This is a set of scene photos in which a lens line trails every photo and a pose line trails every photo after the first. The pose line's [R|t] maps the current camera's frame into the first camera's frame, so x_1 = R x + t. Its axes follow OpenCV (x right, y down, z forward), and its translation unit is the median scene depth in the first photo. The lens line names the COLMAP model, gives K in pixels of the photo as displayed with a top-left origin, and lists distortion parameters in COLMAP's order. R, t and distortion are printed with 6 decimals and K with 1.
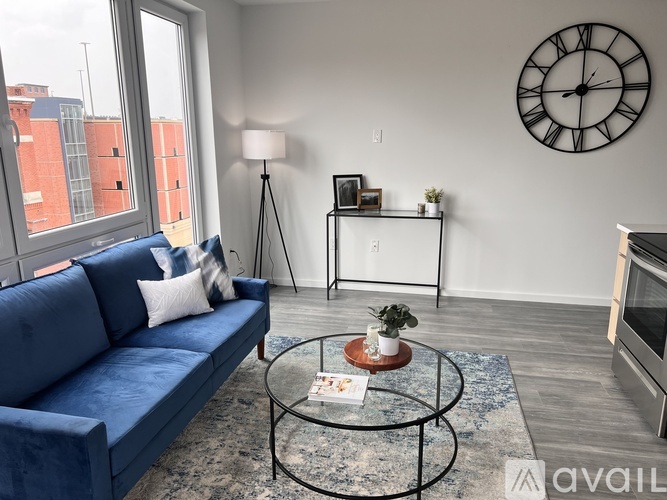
lens RADIAL K [[502.1, 0, 346.1], [0, 502.1, 254.1], [0, 0, 1]] dist [0.051468, -0.037305]
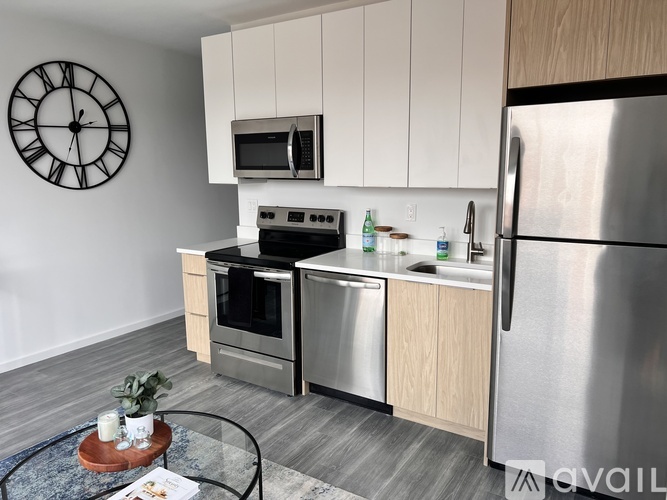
lens RADIAL K [[502.1, 0, 329.6], [0, 502.1, 251.2], [0, 0, 1]] dist [0.051468, -0.037305]
pose [[0.376960, -0.159273, 0.912433, -0.312323], [0.225735, 0.971198, 0.076271, -0.054441], [-0.898301, 0.177217, 0.402056, 0.209959]]
